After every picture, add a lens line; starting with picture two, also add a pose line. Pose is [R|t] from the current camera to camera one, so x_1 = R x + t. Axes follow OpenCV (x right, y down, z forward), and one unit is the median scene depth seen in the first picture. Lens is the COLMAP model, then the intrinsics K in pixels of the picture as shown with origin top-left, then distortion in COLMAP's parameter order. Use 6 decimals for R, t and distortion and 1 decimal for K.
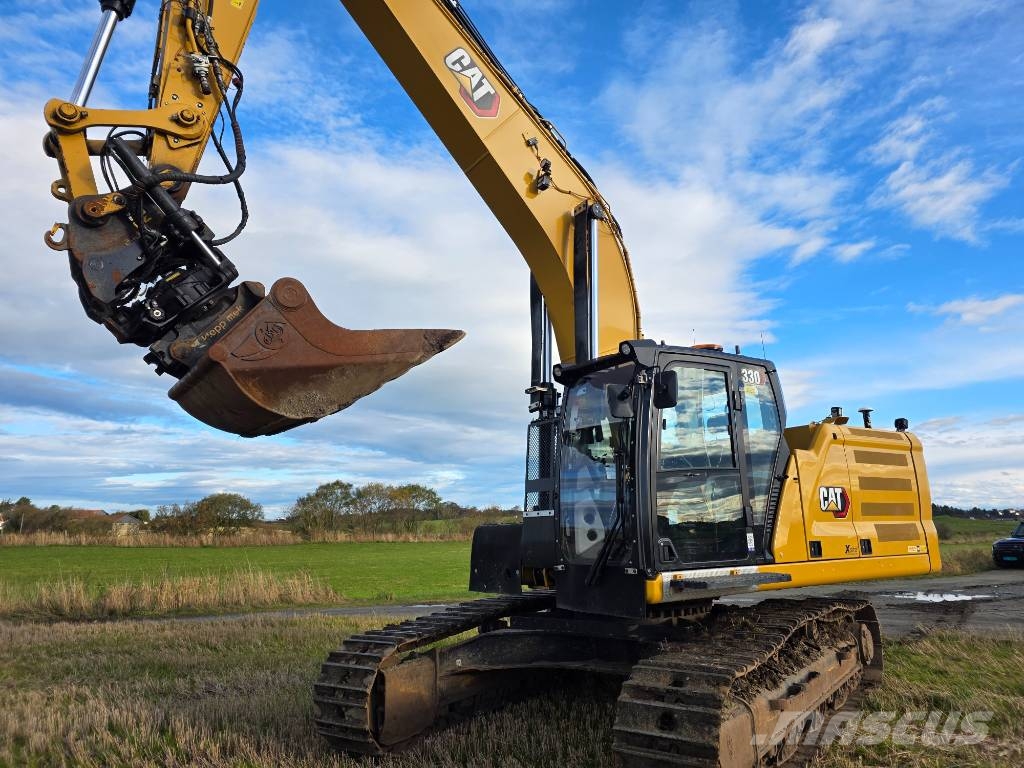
lens RADIAL K [[684.7, 0, 512.5], [0, 684.7, 384.4], [0, 0, 1]] dist [0.066151, -0.052852]
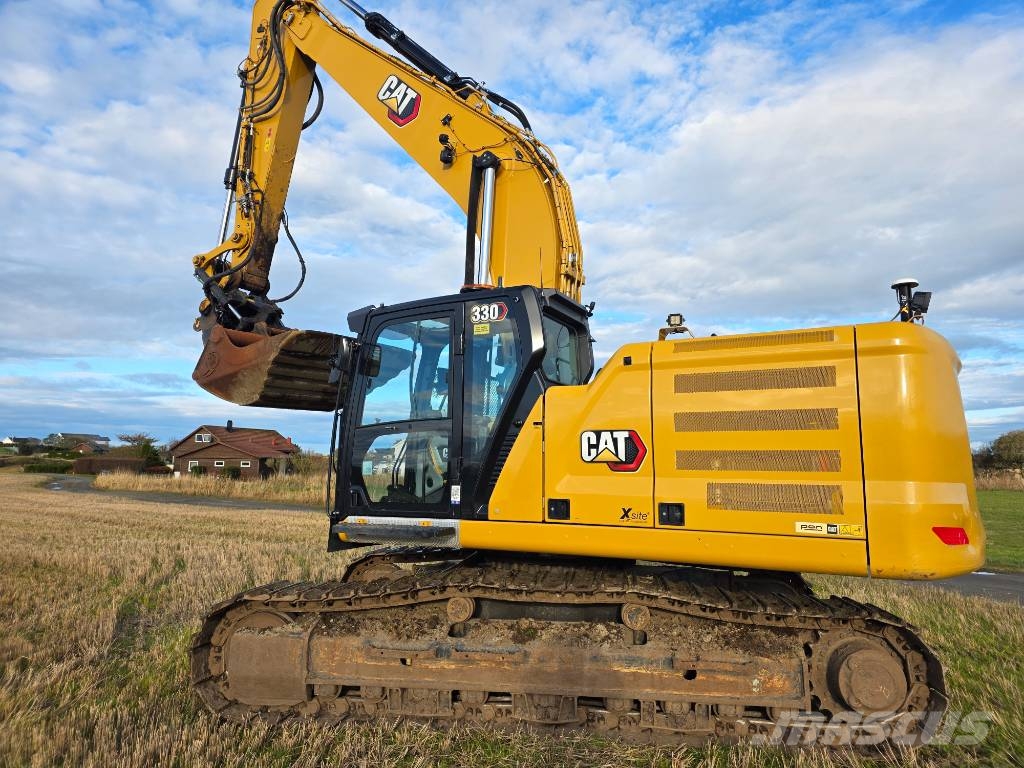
lens RADIAL K [[684.7, 0, 509.0], [0, 684.7, 378.5], [0, 0, 1]] dist [0.066151, -0.052852]
pose [[0.467890, -0.092891, -0.878891, 1.074413], [0.162109, 0.986609, -0.017974, 0.088925], [0.868792, -0.134066, 0.476683, 0.565493]]
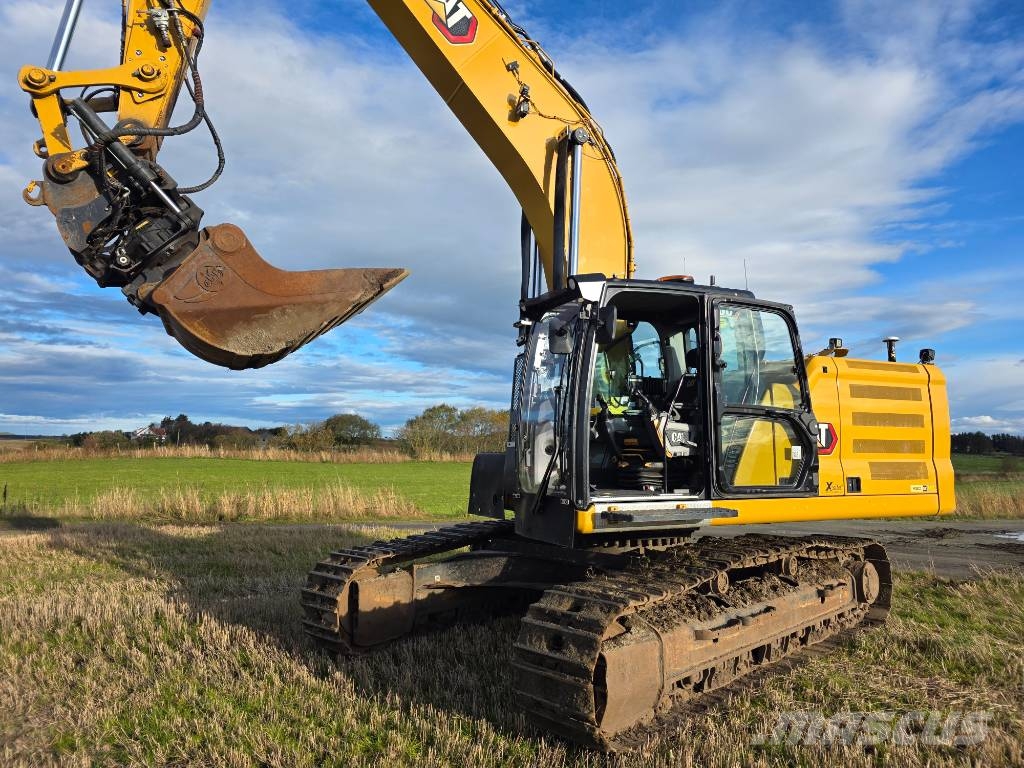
lens RADIAL K [[684.7, 0, 509.8], [0, 684.7, 379.9], [0, 0, 1]] dist [0.066151, -0.052852]
pose [[0.985064, 0.005666, -0.172093, 0.211808], [0.012038, 0.994747, 0.101654, -0.012714], [0.171765, -0.102208, 0.979822, -0.000822]]
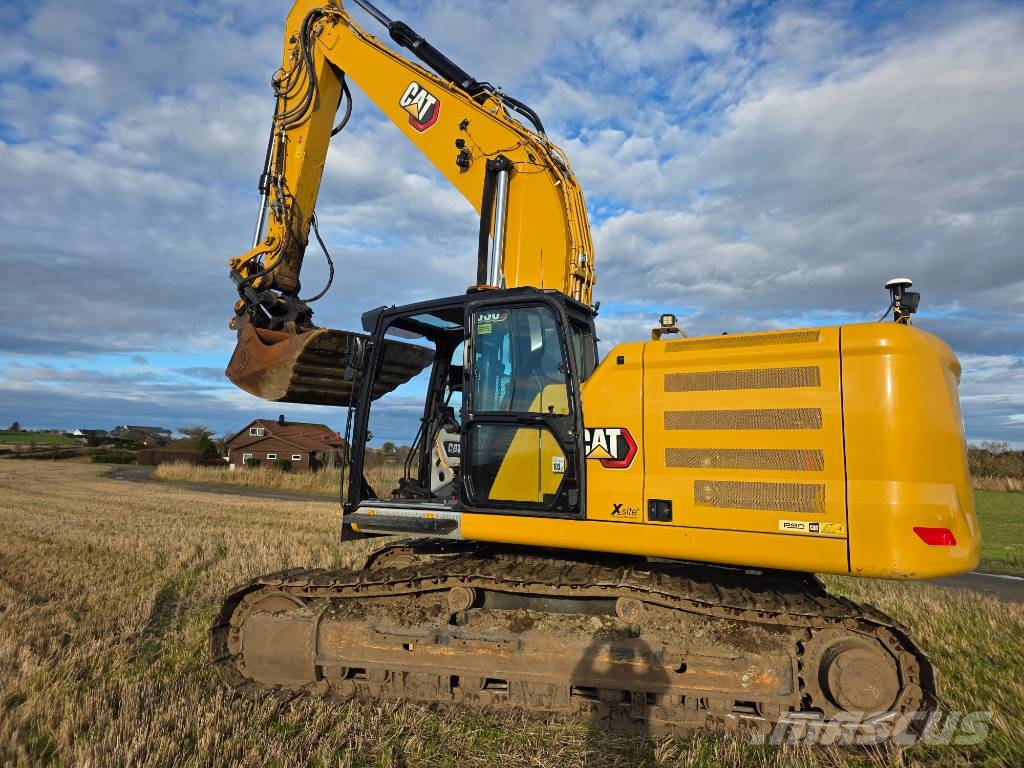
lens RADIAL K [[684.7, 0, 506.8], [0, 684.7, 375.8], [0, 0, 1]] dist [0.066151, -0.052852]
pose [[0.404534, -0.090058, -0.910078, 1.123413], [0.156970, 0.987209, -0.027916, 0.096076], [0.900951, -0.131562, 0.413496, 0.603175]]
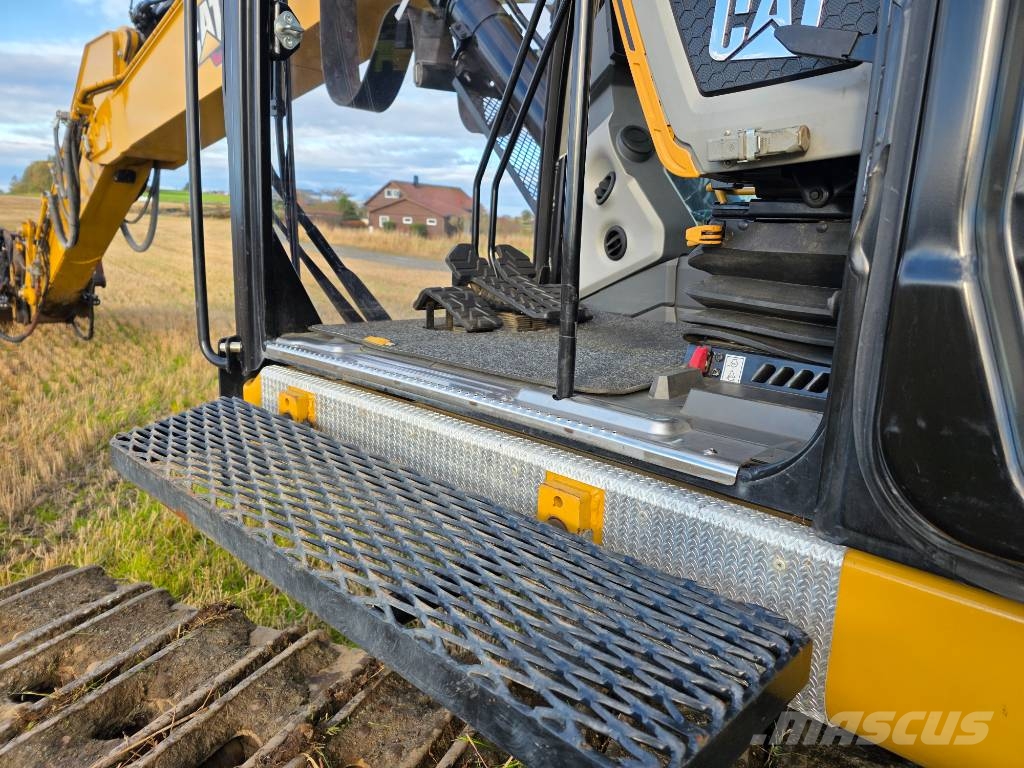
lens RADIAL K [[684.7, 0, 507.6], [0, 684.7, 382.5], [0, 0, 1]] dist [0.066151, -0.052852]
pose [[0.217879, 0.239686, -0.946086, 0.394921], [0.156280, 0.948298, 0.276237, 0.171532], [0.963382, -0.208041, 0.169156, 0.822374]]
